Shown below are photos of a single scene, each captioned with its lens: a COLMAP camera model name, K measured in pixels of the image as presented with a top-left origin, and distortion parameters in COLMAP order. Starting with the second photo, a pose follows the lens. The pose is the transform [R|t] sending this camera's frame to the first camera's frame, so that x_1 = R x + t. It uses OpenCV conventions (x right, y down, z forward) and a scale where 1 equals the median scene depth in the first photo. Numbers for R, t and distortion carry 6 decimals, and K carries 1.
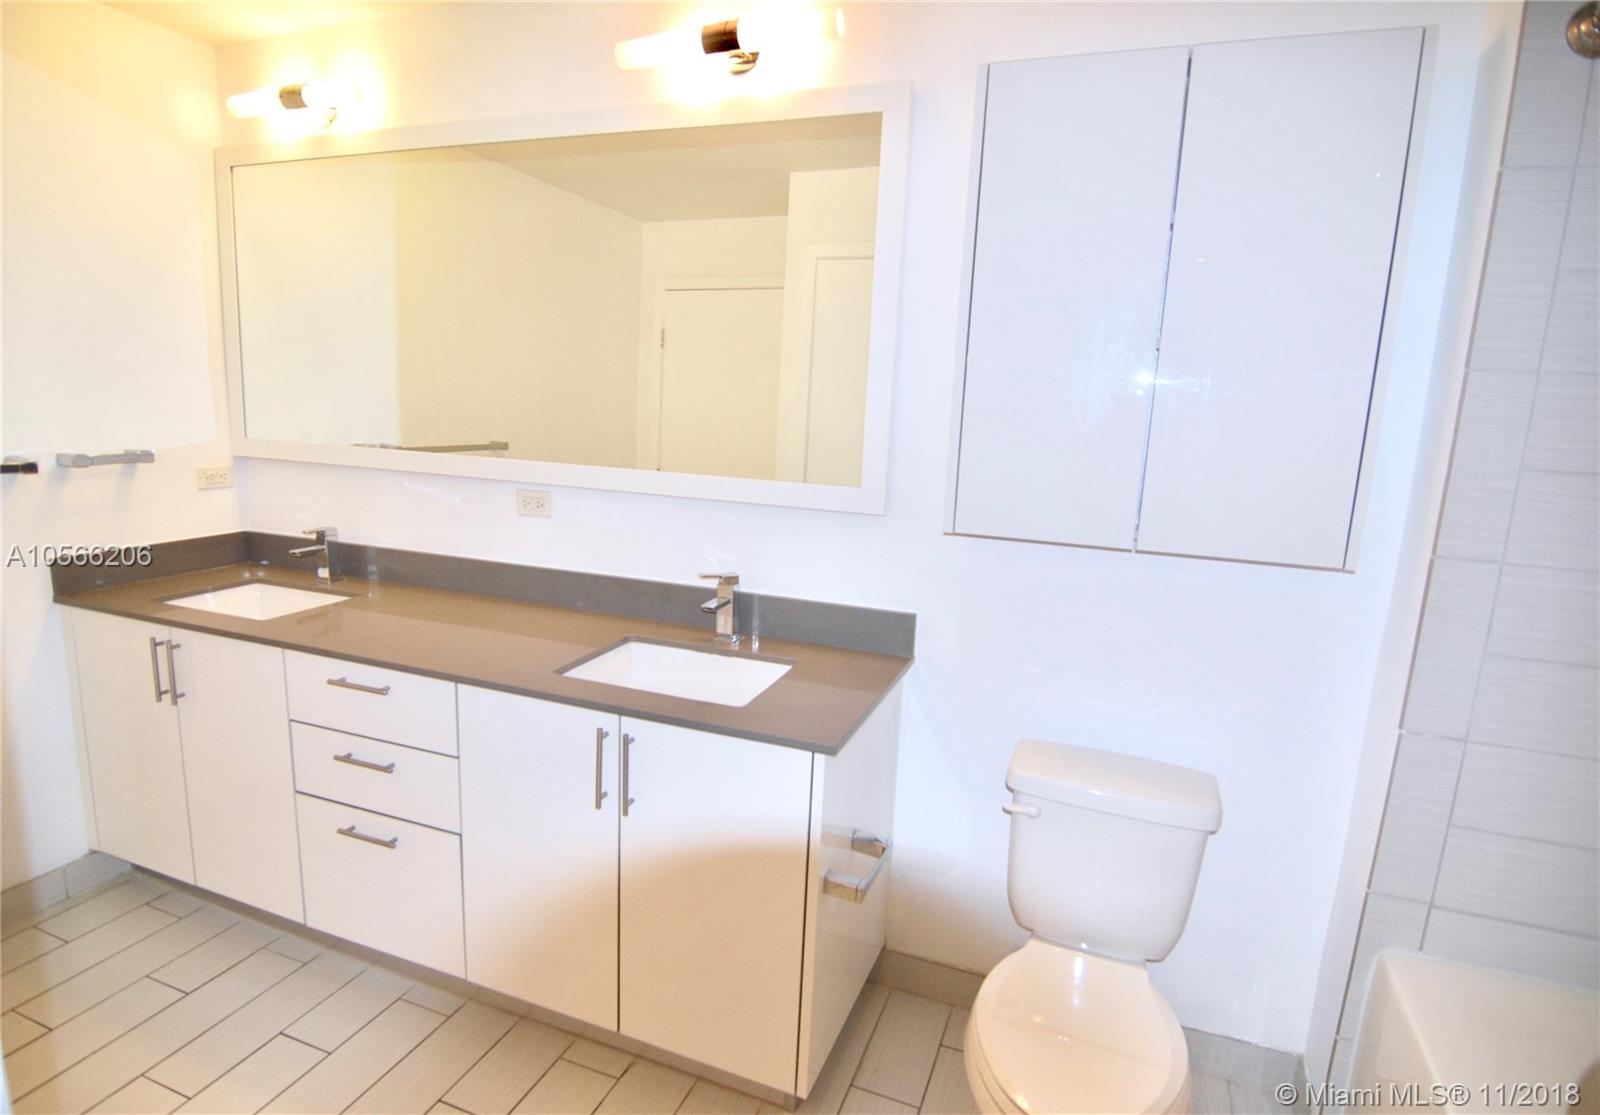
lens RADIAL K [[907.3, 0, 764.0], [0, 907.3, 564.0], [0, 0, 1]] dist [0.000774, -0.016052]
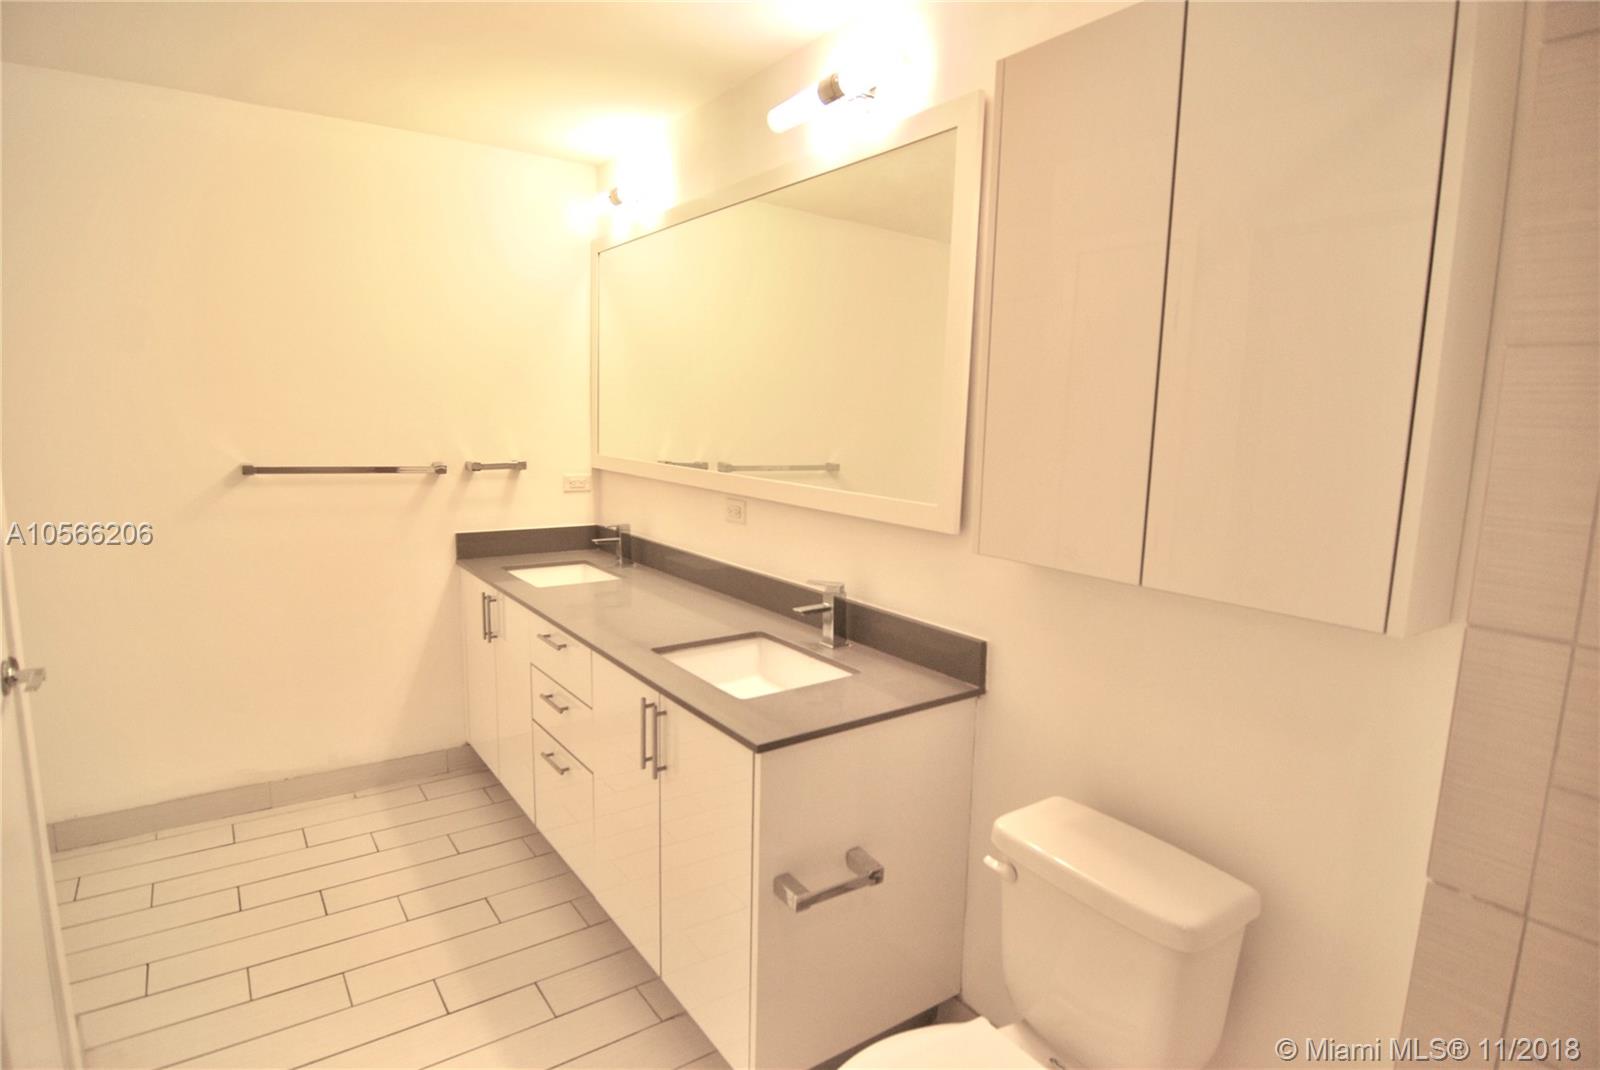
lens RADIAL K [[854.5, 0, 799.9], [0, 854.5, 538.1], [0, 0, 1]] dist [-0.003848, -0.011381]
pose [[0.845658, 0.059936, -0.530349, 0.470081], [-0.091962, 0.995176, -0.034170, -0.003418], [0.525742, 0.077668, 0.847091, 0.143613]]
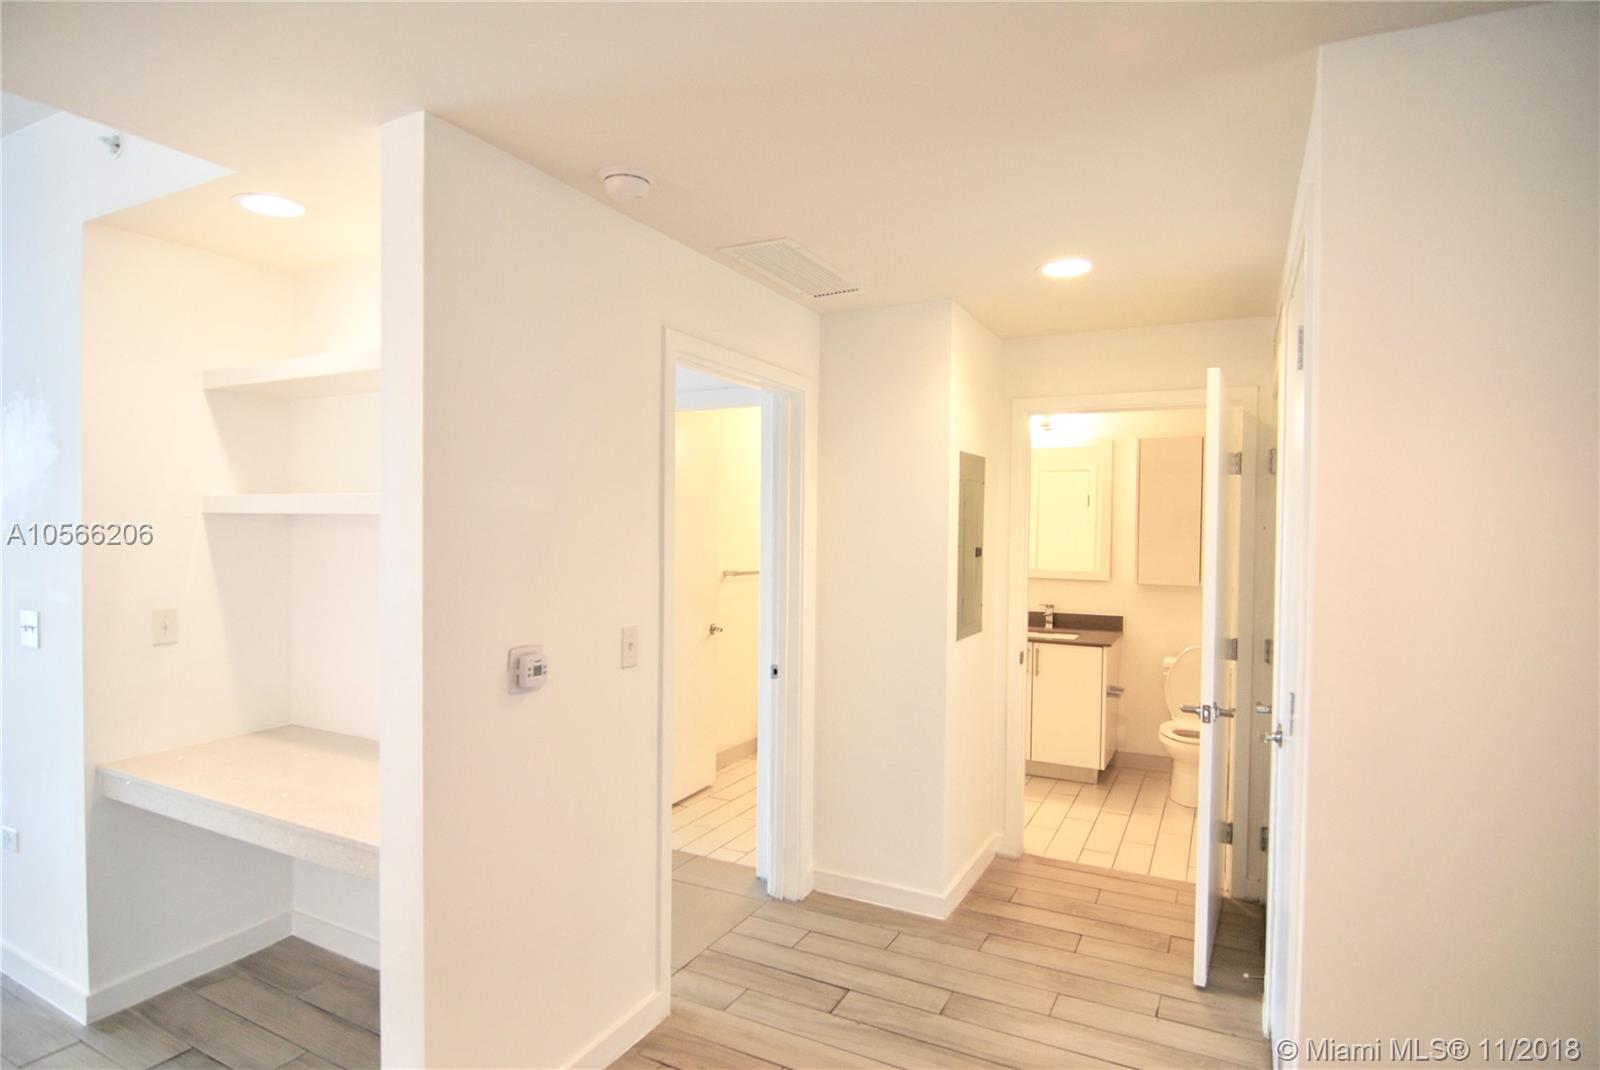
lens RADIAL K [[854.5, 0, 799.9], [0, 854.5, 538.1], [0, 0, 1]] dist [-0.003848, -0.011381]
pose [[0.996088, -0.025165, -0.084703, -0.595038], [0.009639, 0.983815, -0.178929, 0.281349], [0.087835, 0.177412, 0.980209, -1.702807]]
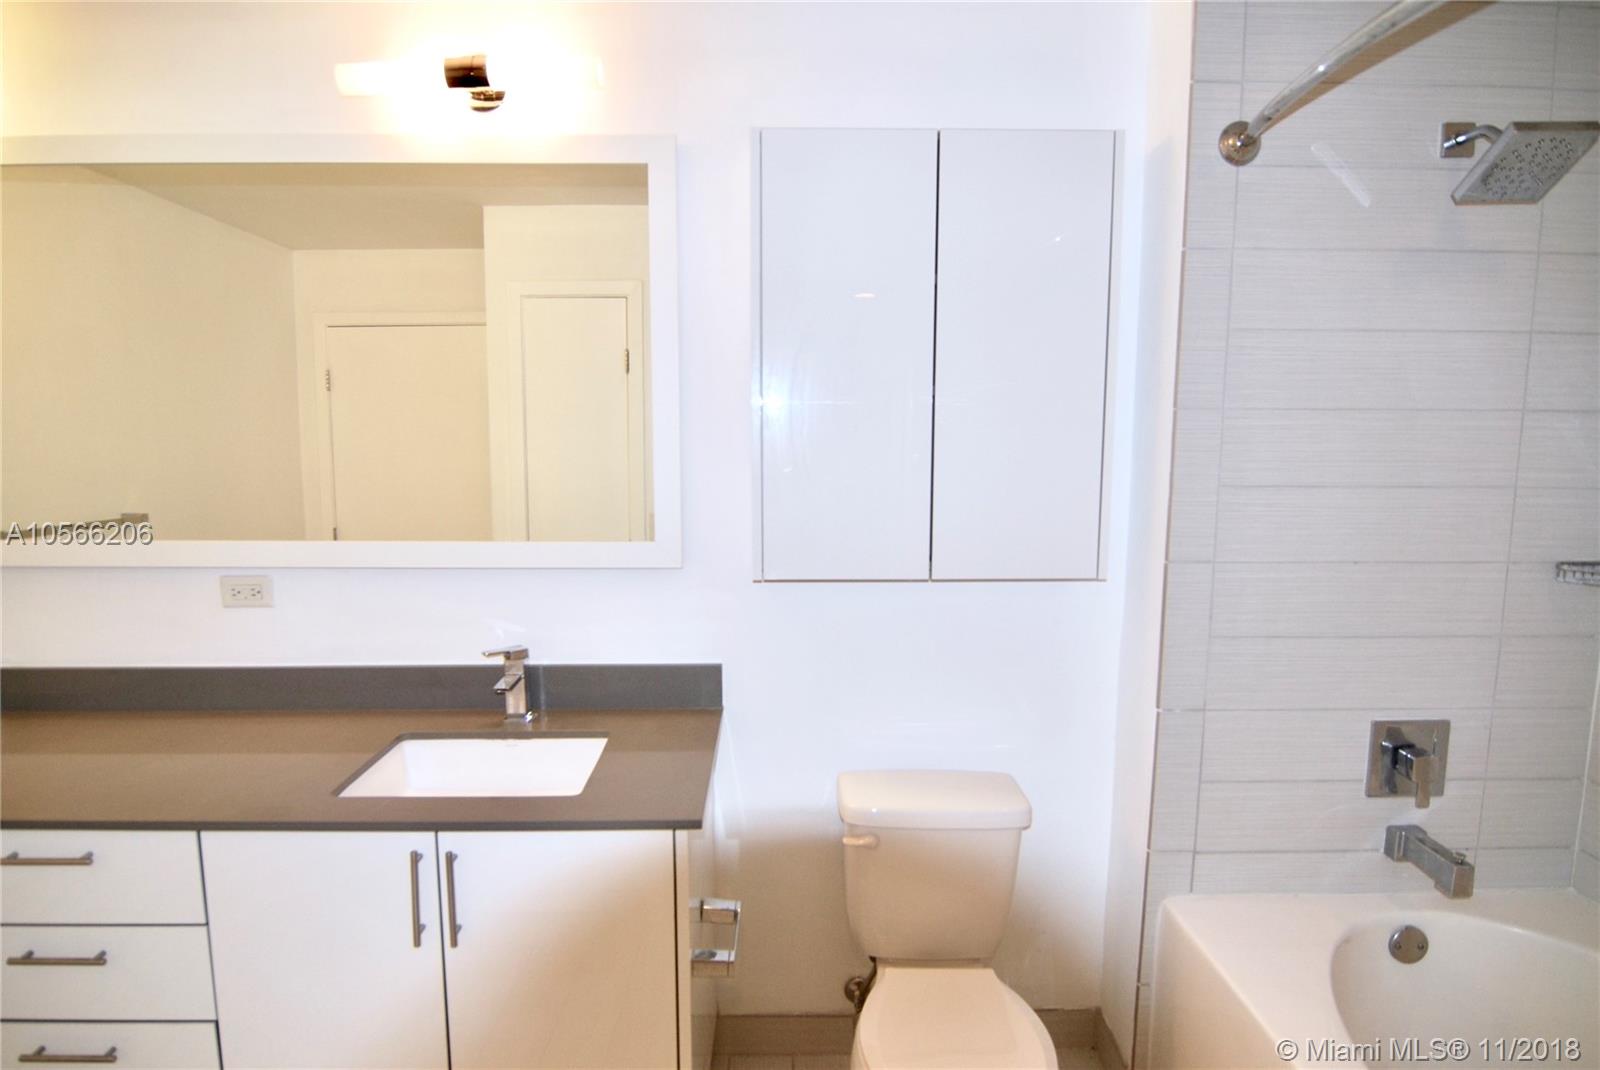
lens RADIAL K [[927.1, 0, 799.6], [0, 927.1, 542.0], [0, 0, 1]] dist [-0.003703, -0.013277]
pose [[0.917500, -0.086630, 0.388187, -0.135096], [0.108546, 0.993481, -0.034844, -0.032239], [-0.382638, 0.074106, 0.920922, 0.032656]]
